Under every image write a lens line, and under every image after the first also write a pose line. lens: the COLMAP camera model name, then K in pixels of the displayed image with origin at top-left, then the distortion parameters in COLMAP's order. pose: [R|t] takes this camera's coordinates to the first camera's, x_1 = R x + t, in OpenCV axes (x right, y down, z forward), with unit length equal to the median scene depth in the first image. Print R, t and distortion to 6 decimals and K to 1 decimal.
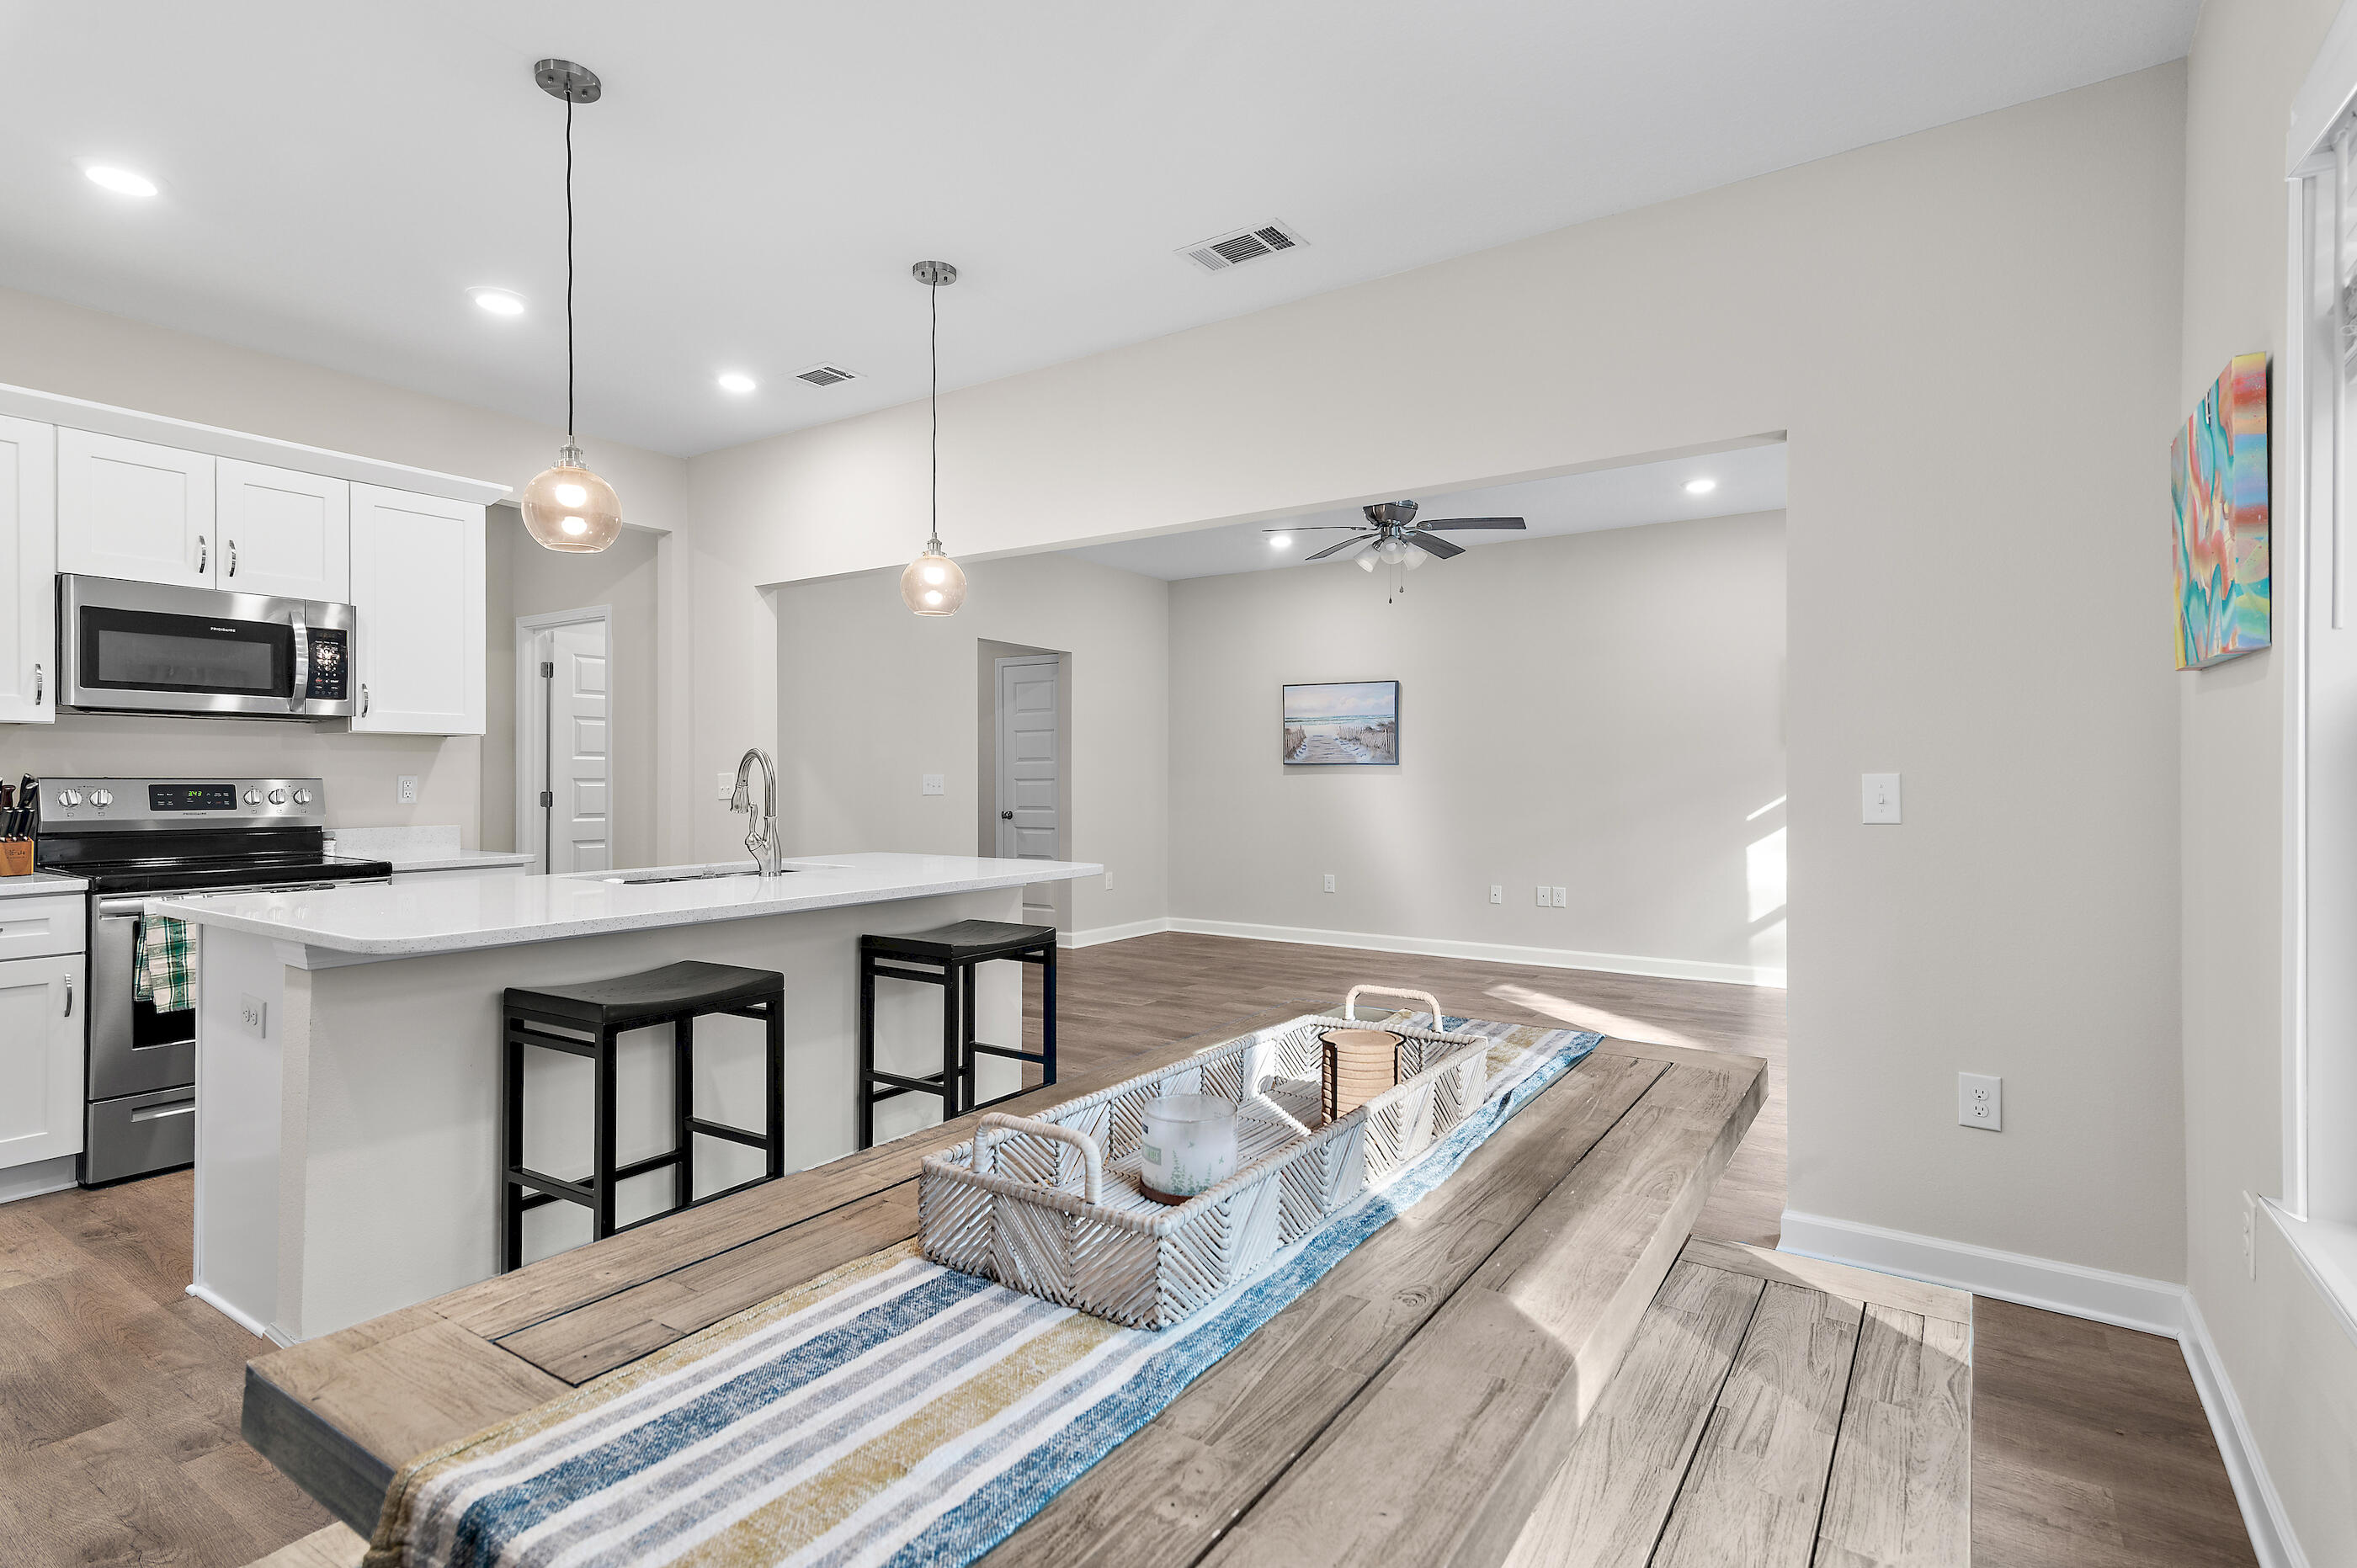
lens RADIAL K [[1146.1, 0, 1182.8], [0, 1146.1, 777.5], [0, 0, 1]] dist [0.019691, -0.000798]
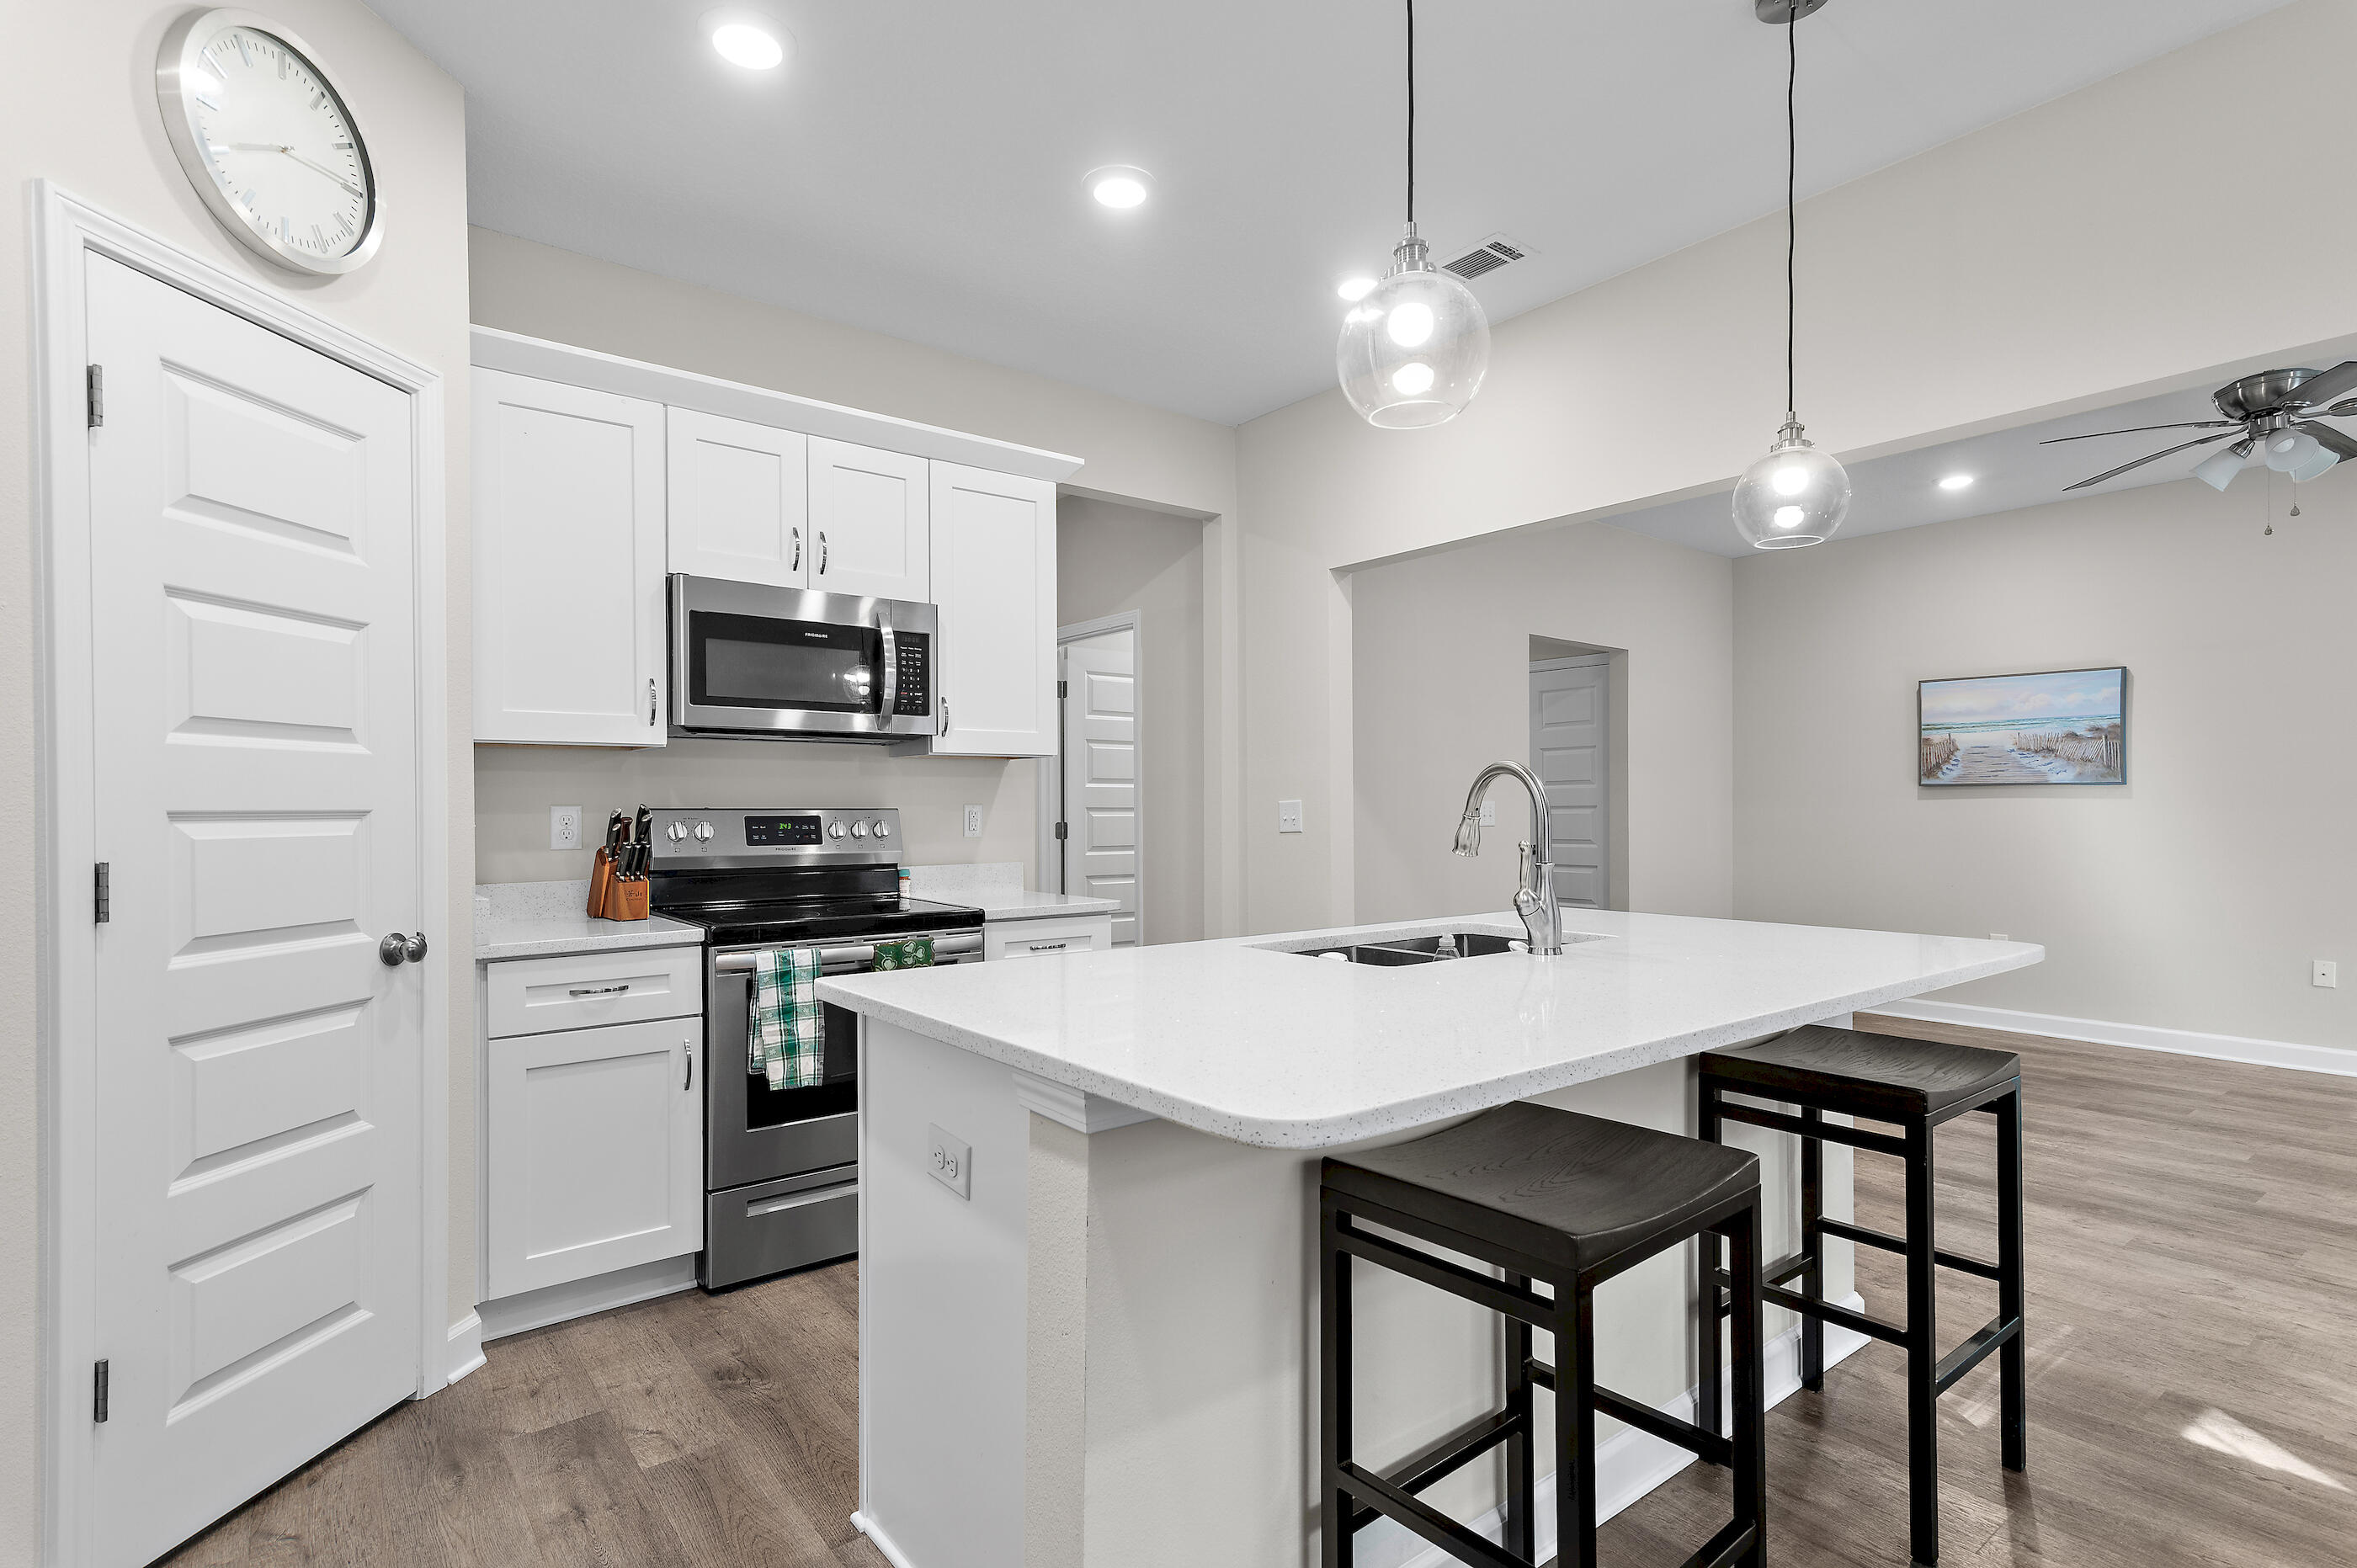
lens RADIAL K [[1141.5, 0, 1182.5], [0, 1141.5, 814.7], [0, 0, 1]] dist [0.019496, -0.000514]
pose [[0.954062, -0.002062, -0.299602, -0.315783], [0.004425, 0.999964, 0.007210, 0.000076], [0.299577, -0.008204, 0.954037, 0.273685]]
